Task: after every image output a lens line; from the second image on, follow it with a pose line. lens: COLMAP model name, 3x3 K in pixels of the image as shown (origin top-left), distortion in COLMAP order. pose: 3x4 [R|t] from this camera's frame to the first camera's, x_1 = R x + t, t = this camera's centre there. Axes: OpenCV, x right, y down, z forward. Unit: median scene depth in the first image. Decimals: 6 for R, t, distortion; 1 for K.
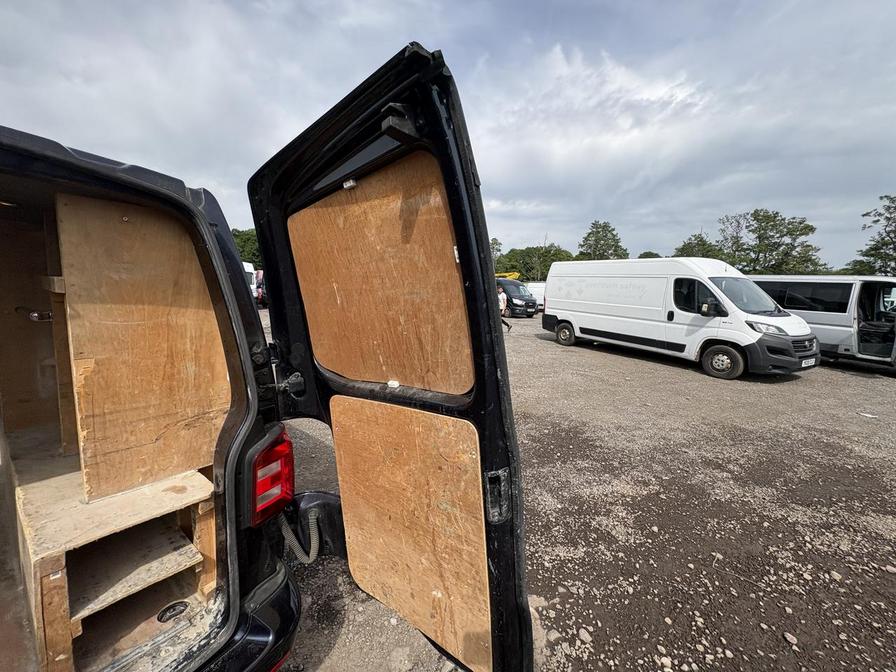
lens RADIAL K [[358.0, 0, 453.3], [0, 358.0, 330.5], [0, 0, 1]] dist [-0.001121, -0.000542]
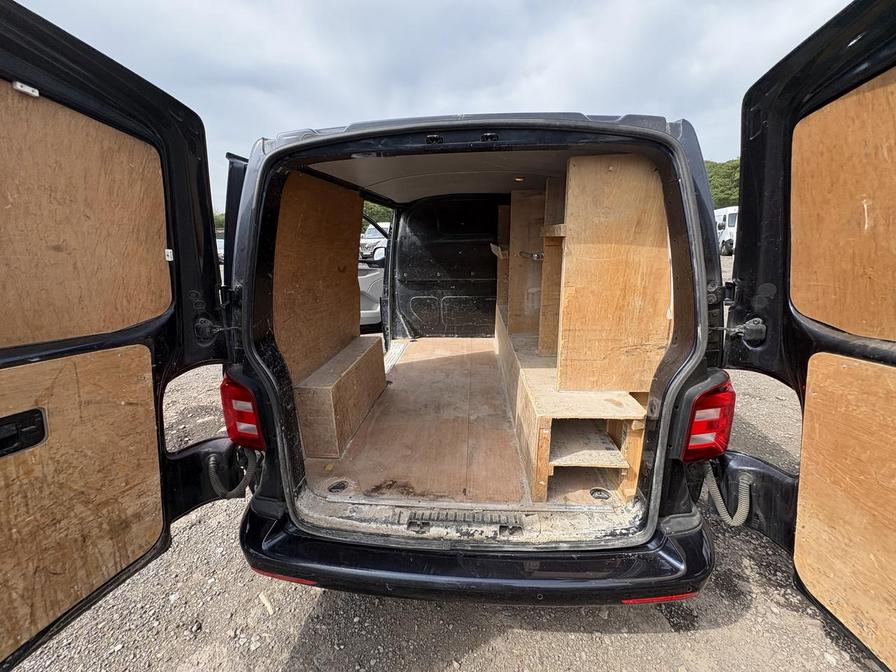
lens RADIAL K [[358.0, 0, 439.8], [0, 358.0, 332.7], [0, 0, 1]] dist [-0.001121, -0.000542]
pose [[0.529698, 0.159422, -0.833070, -0.123169], [-0.033320, 0.985330, 0.167374, 0.033965], [0.847532, -0.060900, 0.527239, -0.105345]]
